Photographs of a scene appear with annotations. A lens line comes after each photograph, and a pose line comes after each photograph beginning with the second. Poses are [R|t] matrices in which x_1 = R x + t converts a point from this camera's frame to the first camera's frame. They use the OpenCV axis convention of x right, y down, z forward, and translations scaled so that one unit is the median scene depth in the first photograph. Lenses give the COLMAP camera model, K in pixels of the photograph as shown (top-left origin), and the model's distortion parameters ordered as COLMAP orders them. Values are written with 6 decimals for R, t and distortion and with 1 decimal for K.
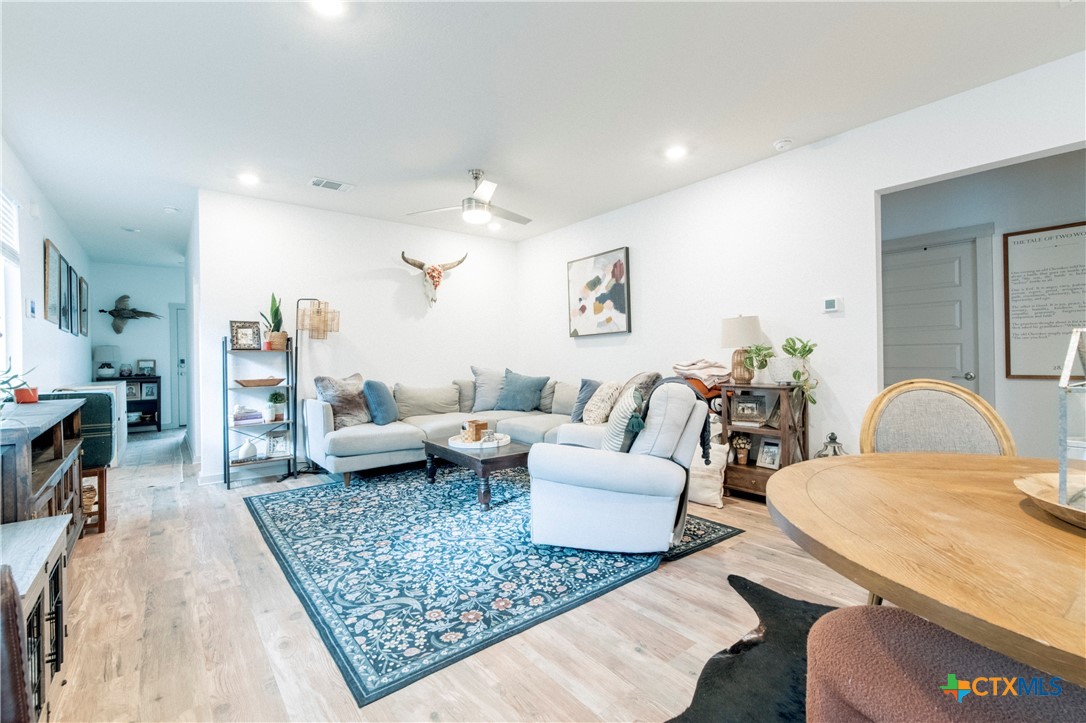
lens RADIAL K [[474.6, 0, 541.3], [0, 474.6, 355.7], [0, 0, 1]] dist [-0.001918, -0.000234]
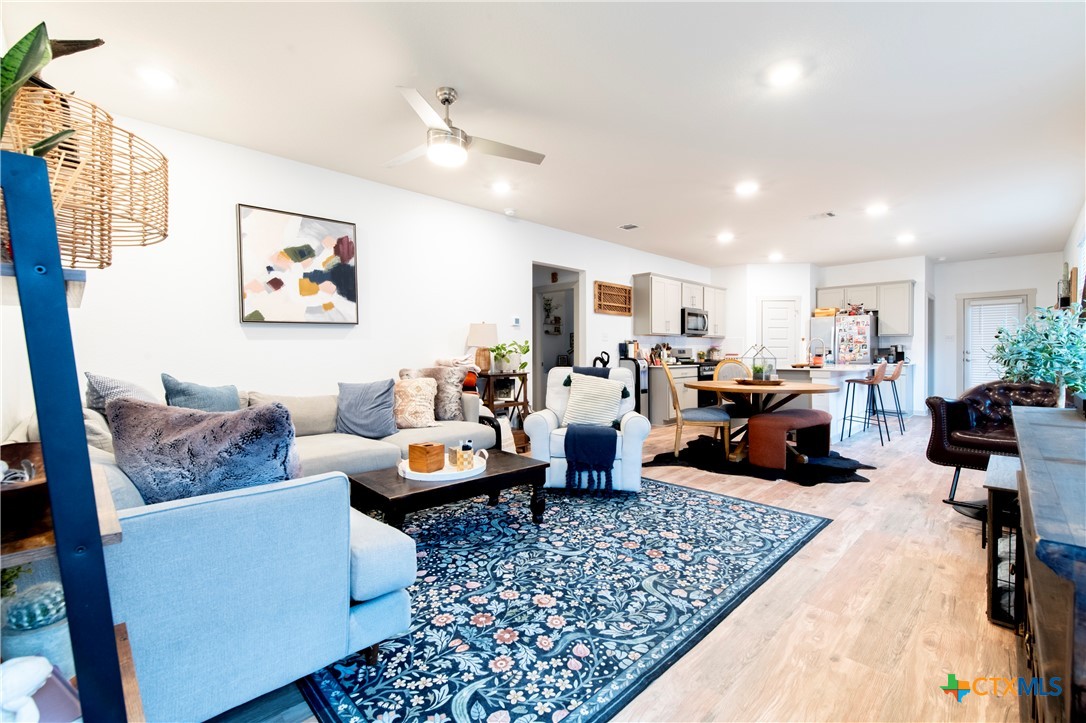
lens RADIAL K [[474.6, 0, 543.6], [0, 474.6, 354.7], [0, 0, 1]] dist [-0.001918, -0.000234]
pose [[-0.108414, 0.008994, 0.994065, -0.810163], [0.004297, 0.999954, -0.008579, 0.016178], [-0.994097, 0.003342, -0.108448, 0.873475]]
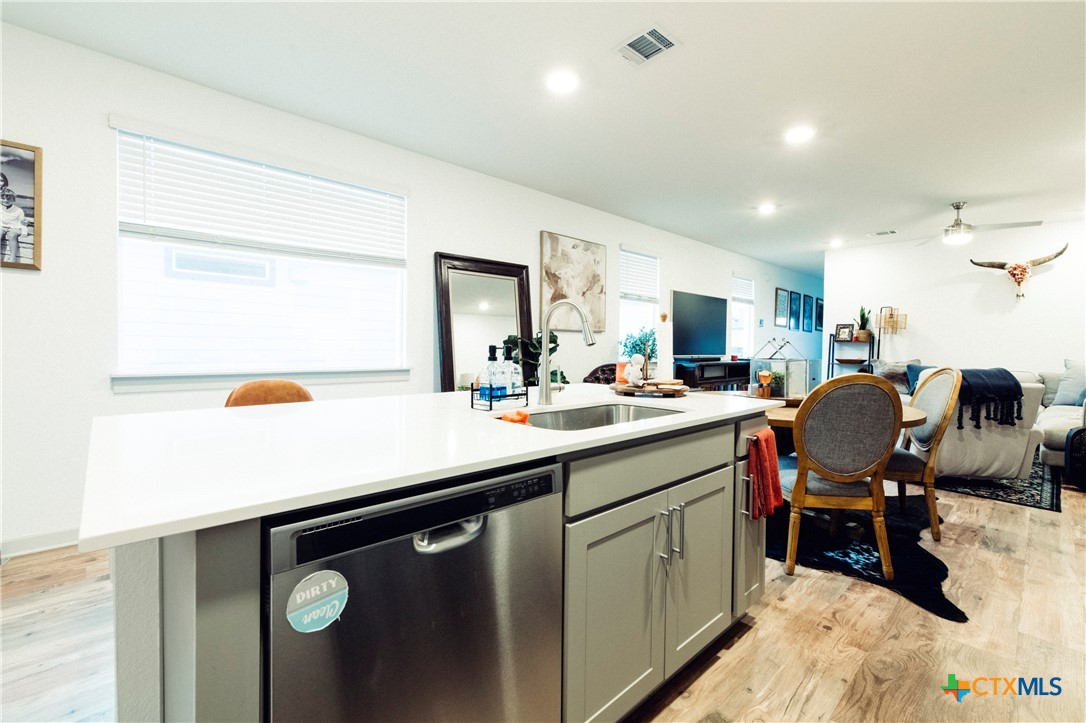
lens RADIAL K [[474.6, 0, 535.5], [0, 474.6, 355.8], [0, 0, 1]] dist [-0.001918, -0.000234]
pose [[0.073810, 0.039495, -0.996490, 0.999350], [-0.011186, 0.999185, 0.038774, -0.014001], [0.997210, 0.008285, 0.074192, -0.214213]]
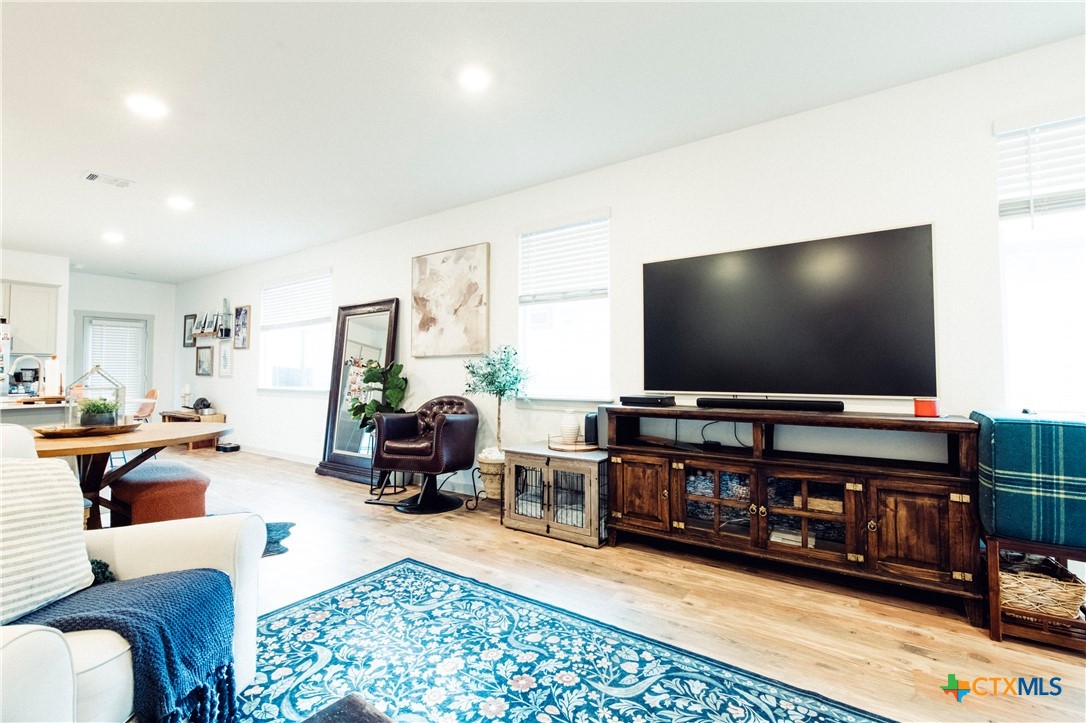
lens RADIAL K [[474.6, 0, 542.0], [0, 474.6, 359.9], [0, 0, 1]] dist [-0.001918, -0.000234]
pose [[-0.957251, 0.012324, -0.288998, -0.127022], [0.019263, 0.999590, -0.021179, 0.002098], [0.288618, -0.025840, -0.957096, 1.061243]]
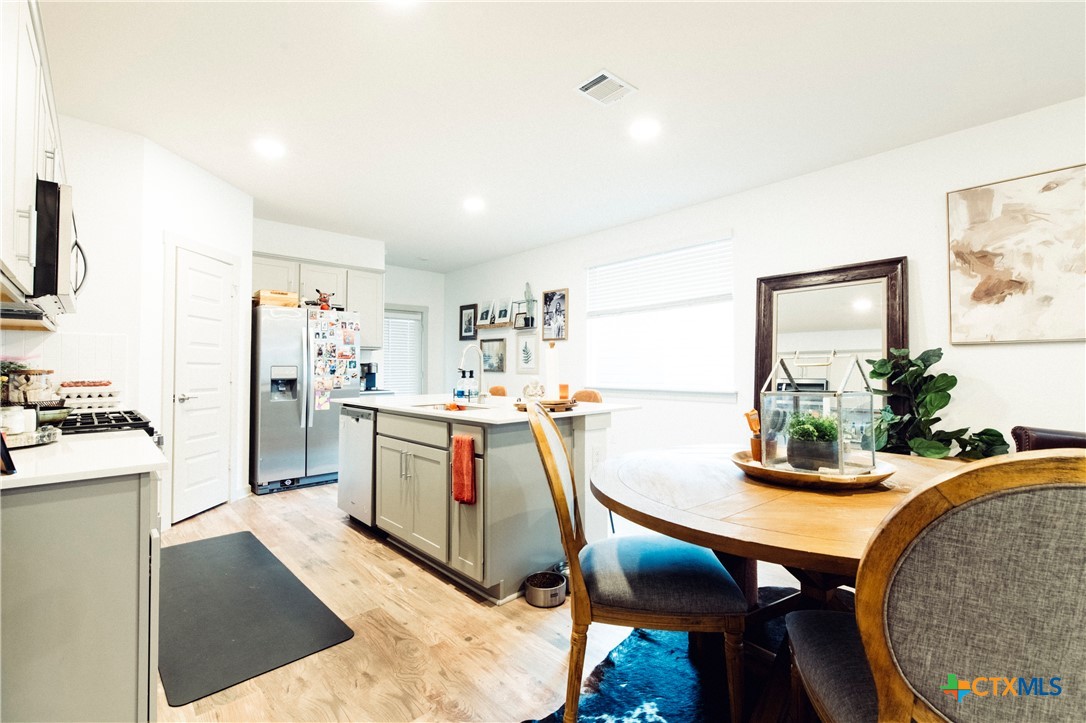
lens RADIAL K [[474.6, 0, 544.9], [0, 474.6, 360.2], [0, 0, 1]] dist [-0.001918, -0.000234]
pose [[-0.996730, 0.016897, -0.079019, 0.537568], [0.018468, 0.999645, -0.019193, -0.006365], [0.078667, -0.020590, -0.996688, 0.578309]]
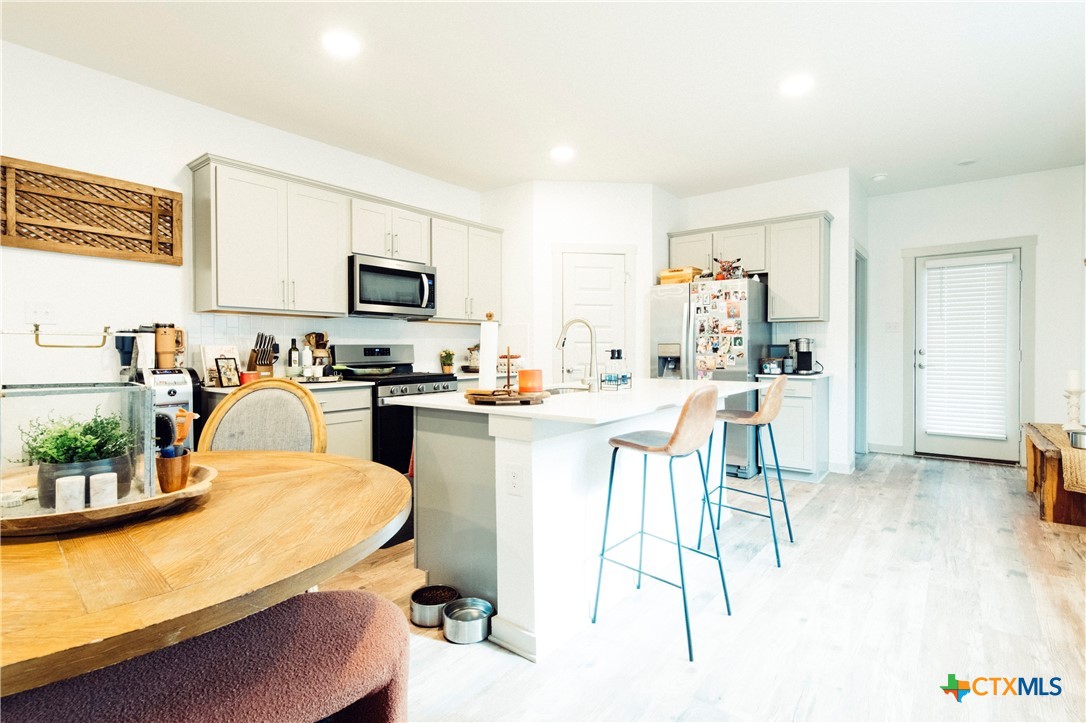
lens RADIAL K [[536.6, 0, 543.2], [0, 536.6, 353.6], [0, 0, 1]] dist [-0.000760, 0.002921]
pose [[-0.236418, 0.005093, 0.971638, -0.043984], [0.006107, 0.999974, -0.003756, -0.000049], [-0.971632, 0.005045, -0.236443, 0.051006]]
